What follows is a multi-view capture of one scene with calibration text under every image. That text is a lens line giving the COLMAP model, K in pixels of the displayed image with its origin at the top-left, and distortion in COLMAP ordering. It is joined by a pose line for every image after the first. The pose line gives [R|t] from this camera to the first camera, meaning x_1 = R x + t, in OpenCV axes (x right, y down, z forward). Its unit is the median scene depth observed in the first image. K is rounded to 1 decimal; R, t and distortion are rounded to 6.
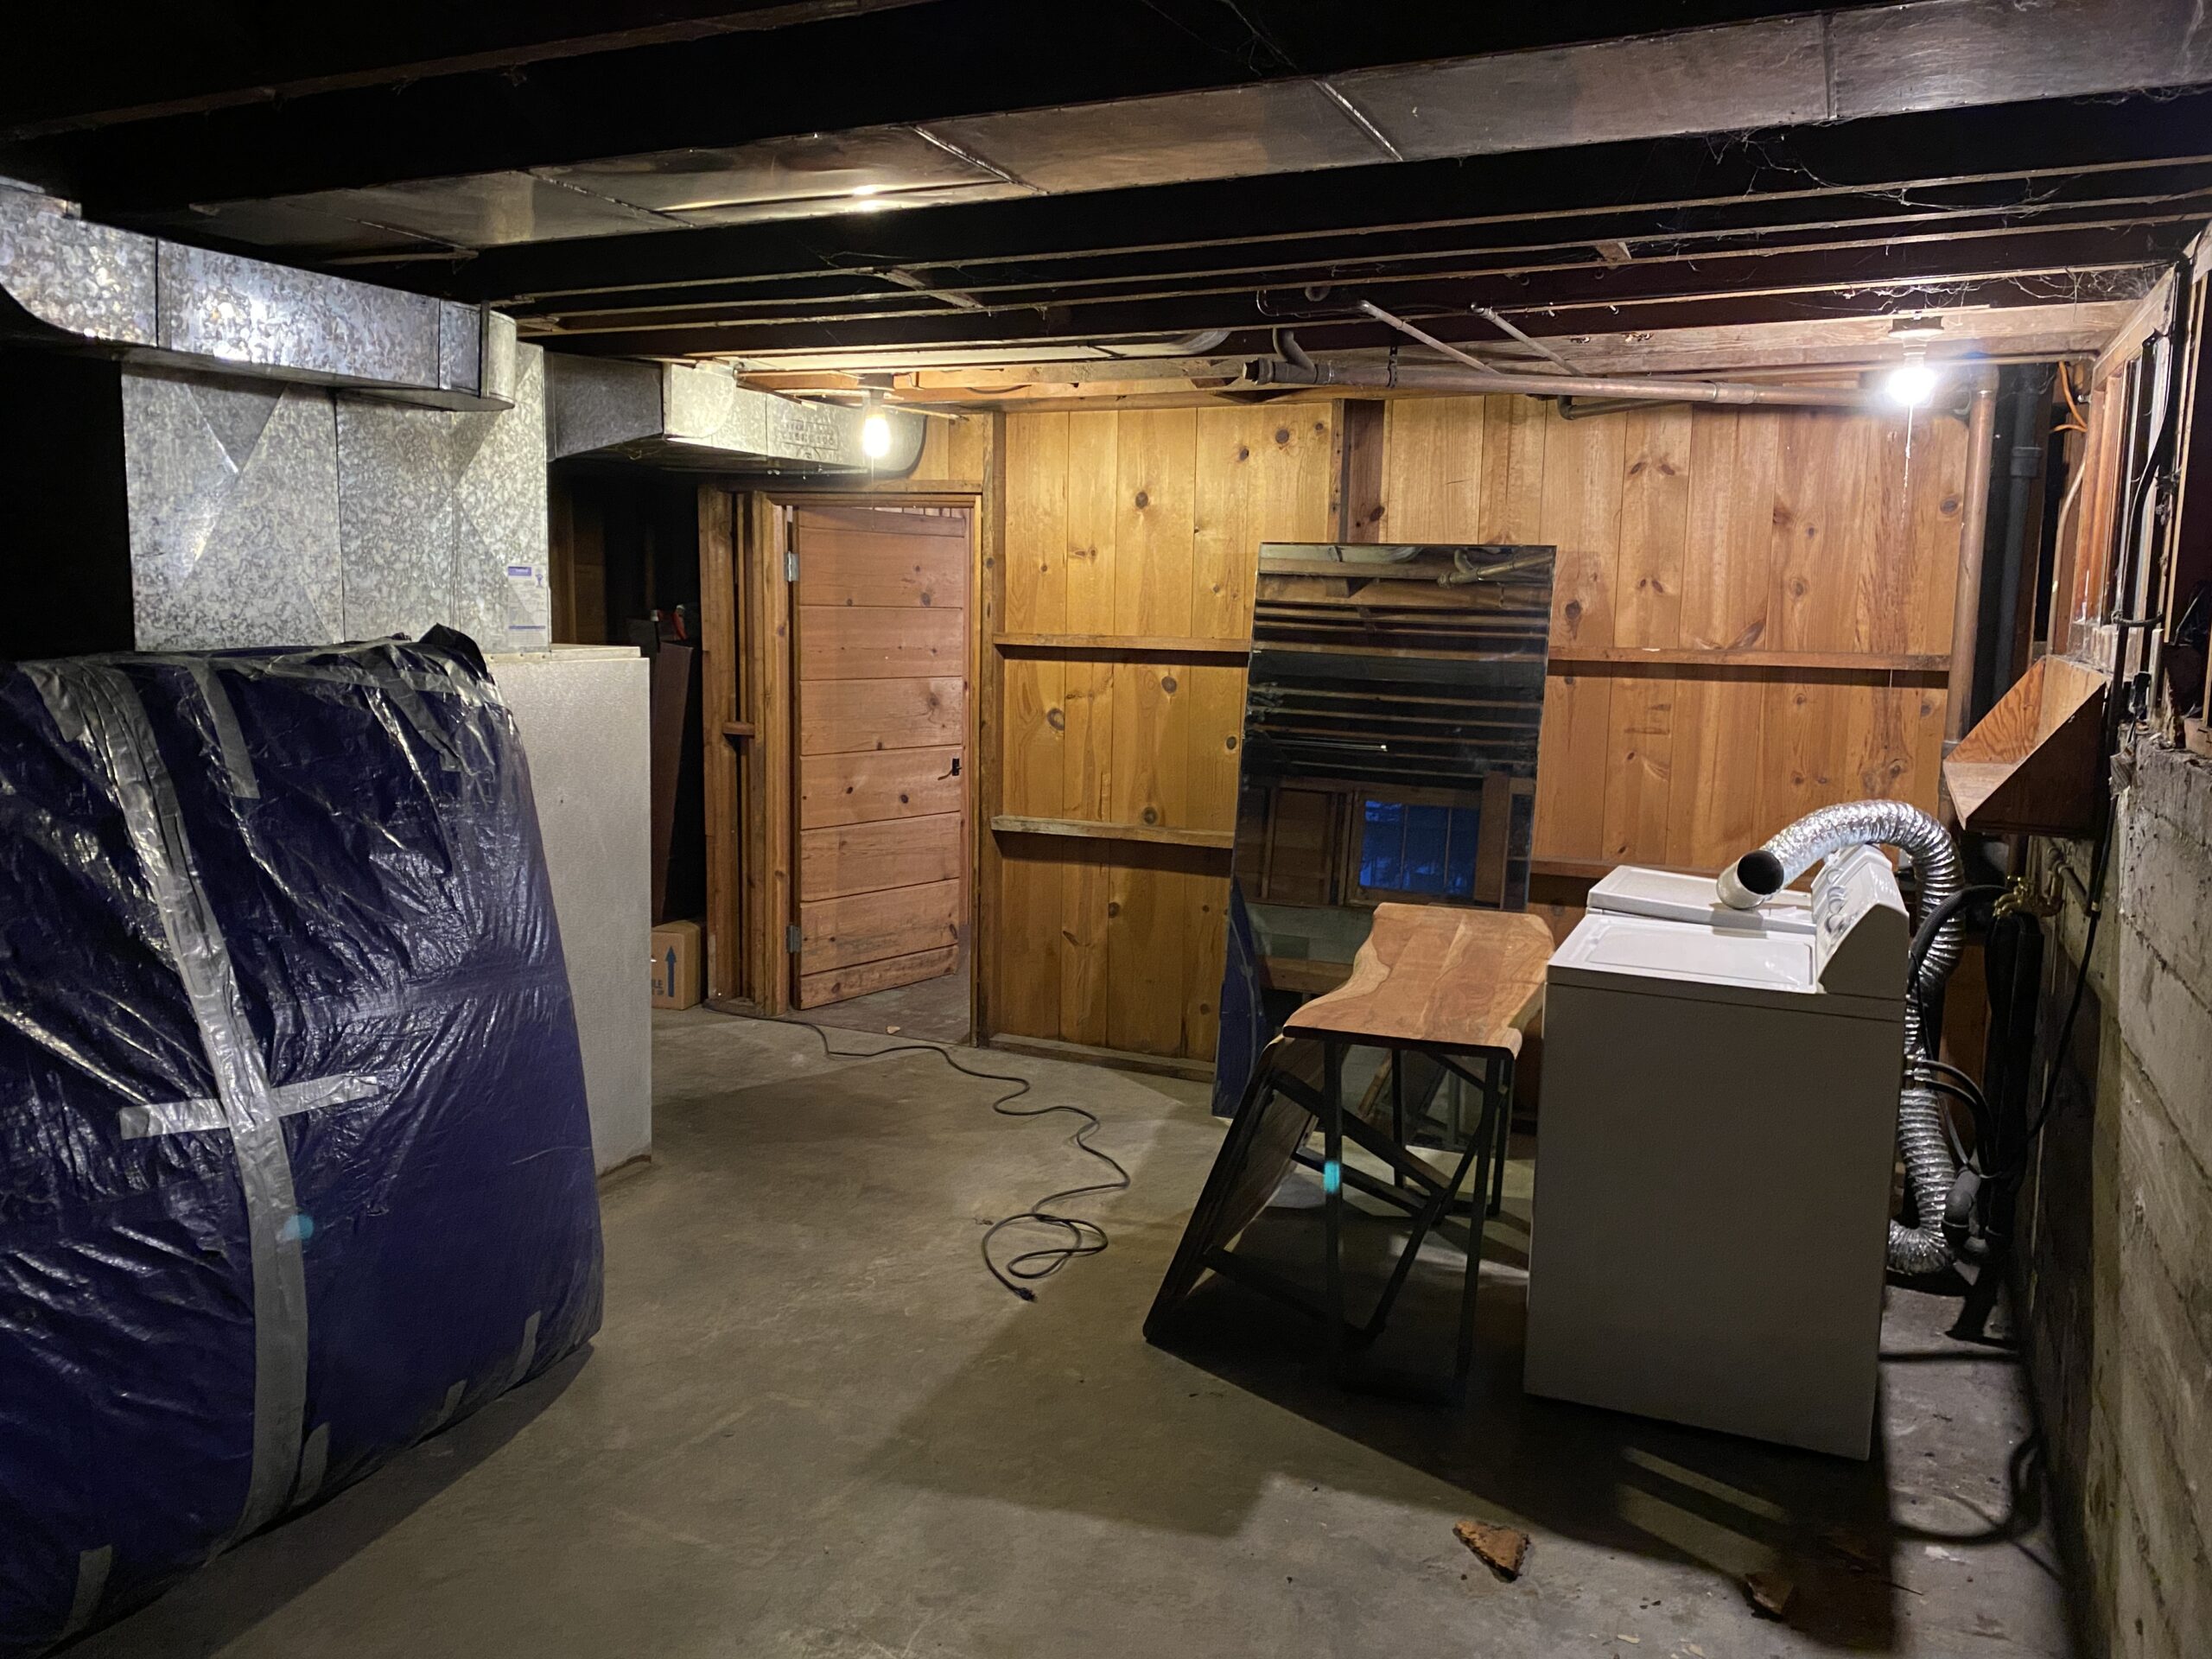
lens RADIAL K [[1688.8, 0, 1106.0], [0, 1688.8, 829.5], [0, 0, 1]] dist [0.002432, -0.003838]
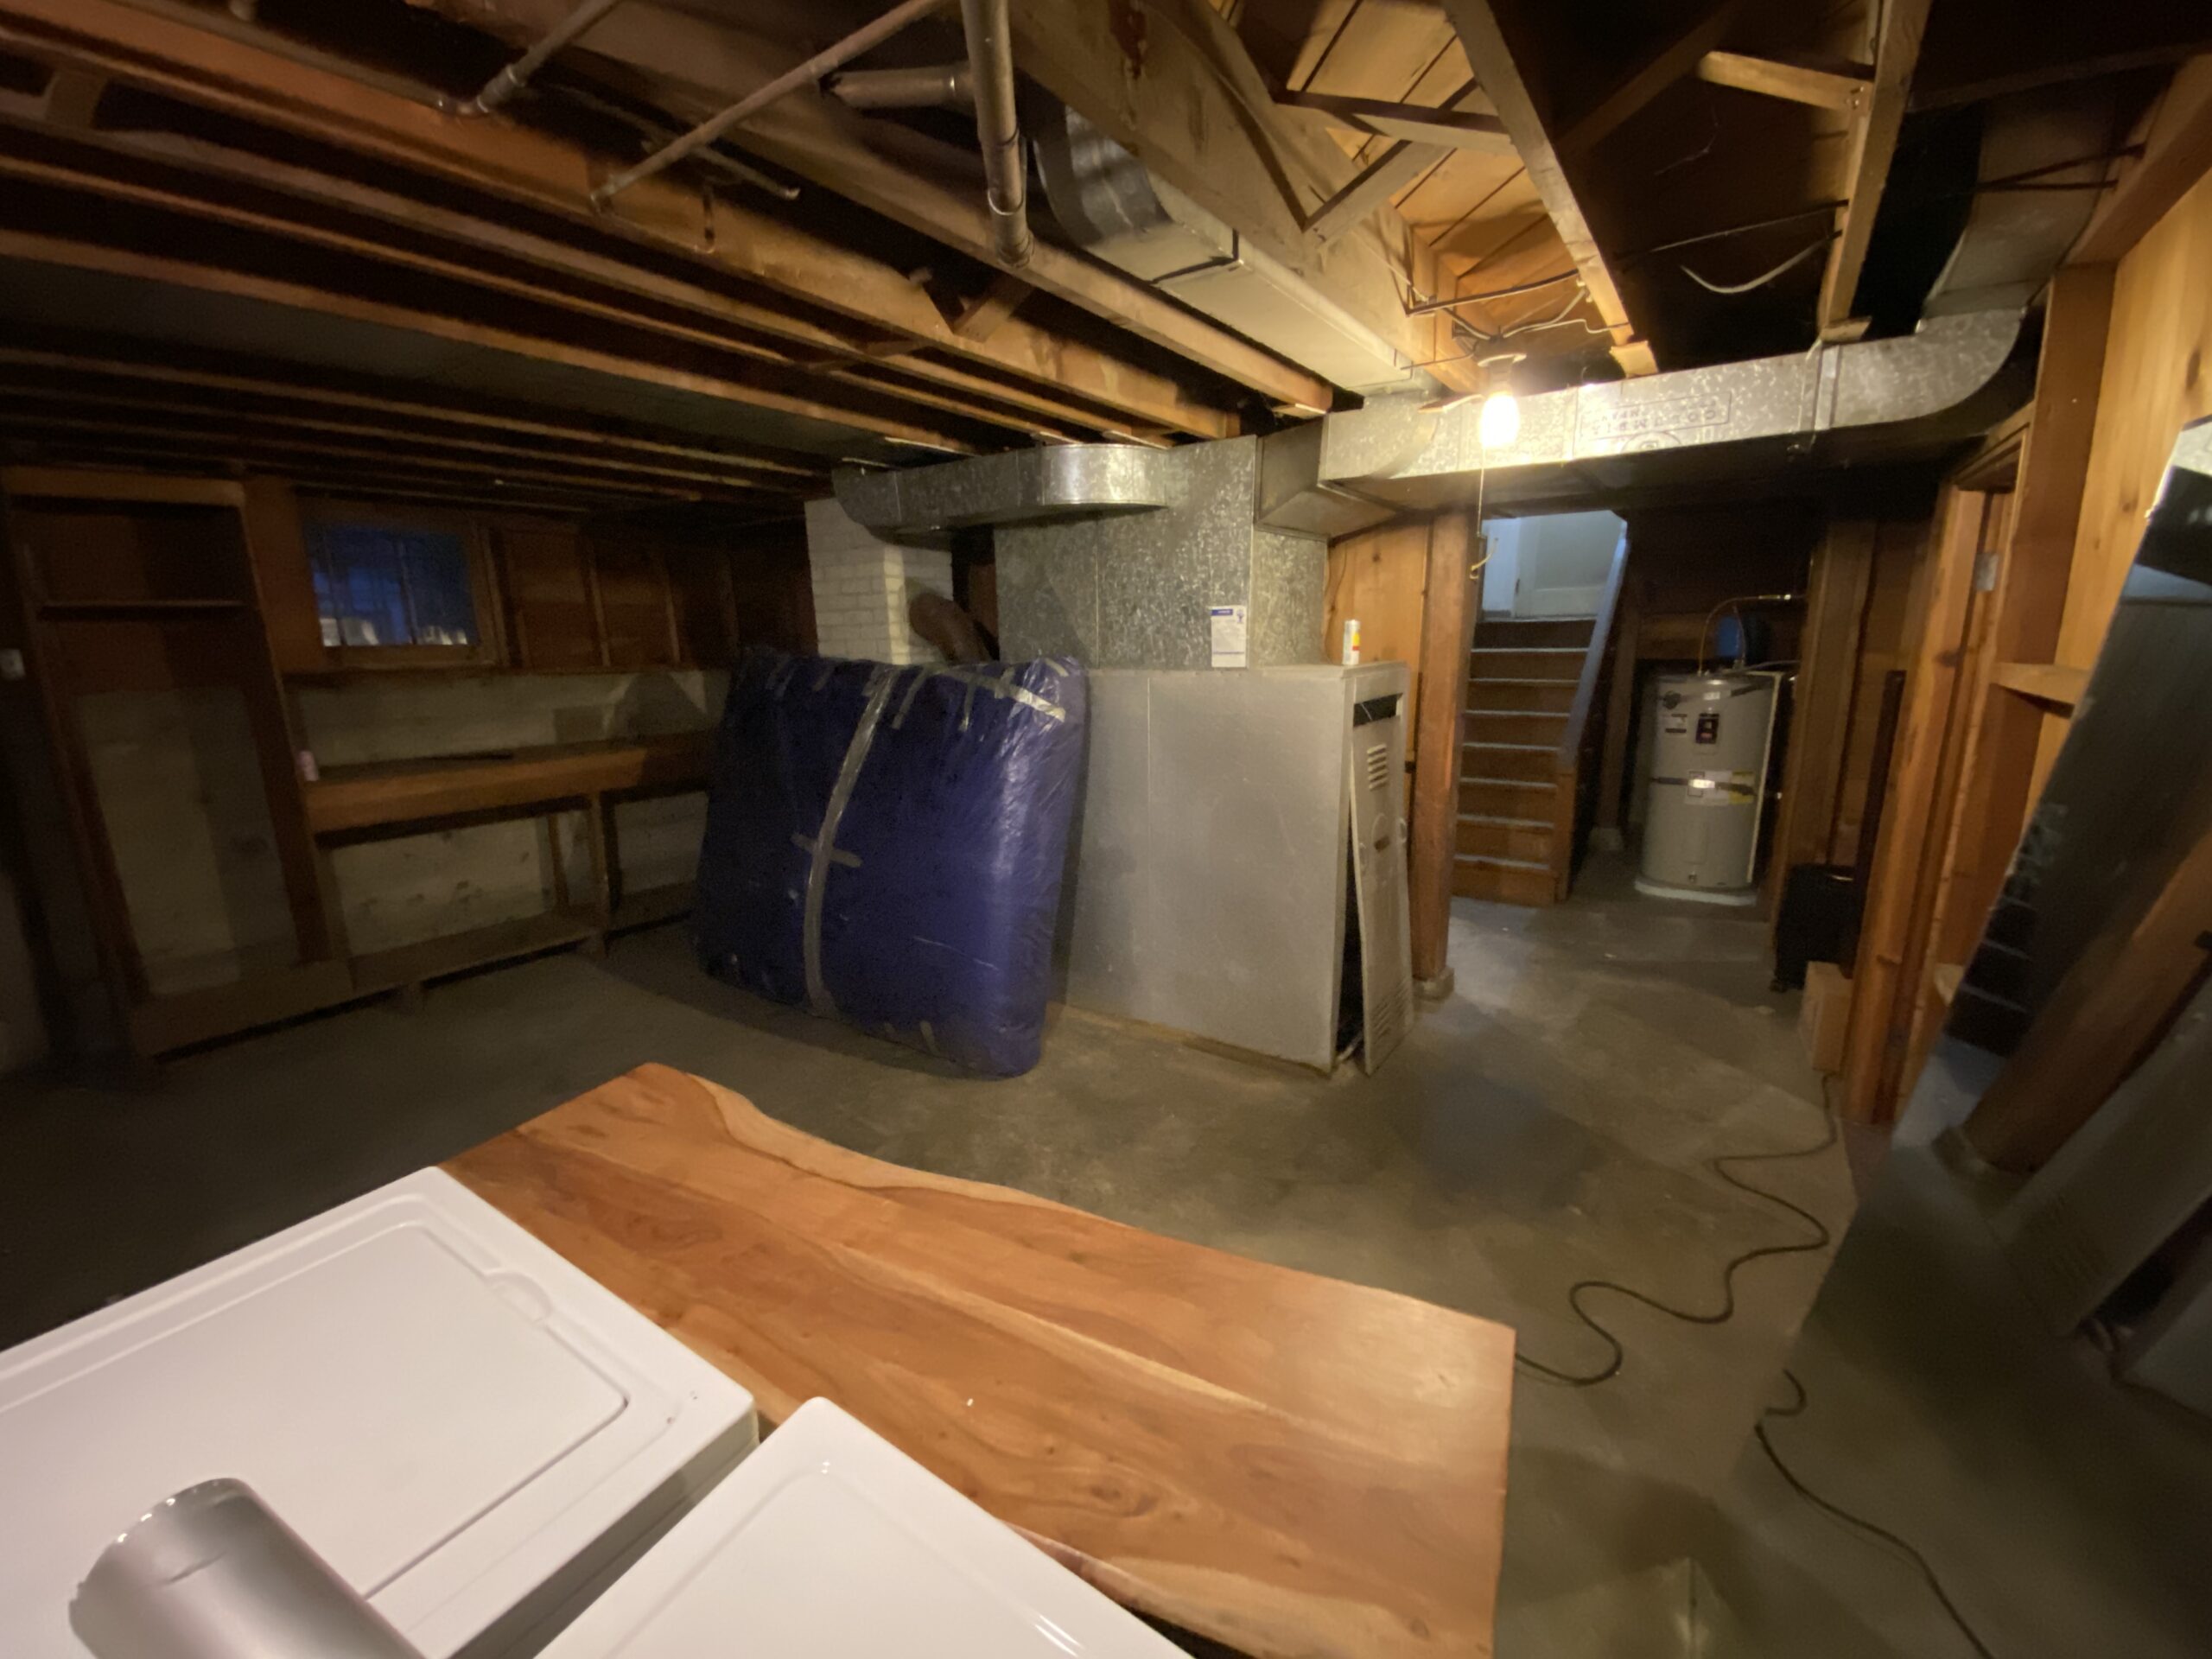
lens RADIAL K [[891.0, 0, 1106.0], [0, 891.0, 829.5], [0, 0, 1]] dist [0.000482, -0.000018]
pose [[-0.191528, 0.193535, -0.962217, 0.365762], [-0.119274, 0.968511, 0.218543, -0.110618], [0.974213, 0.156625, -0.162413, 0.905902]]
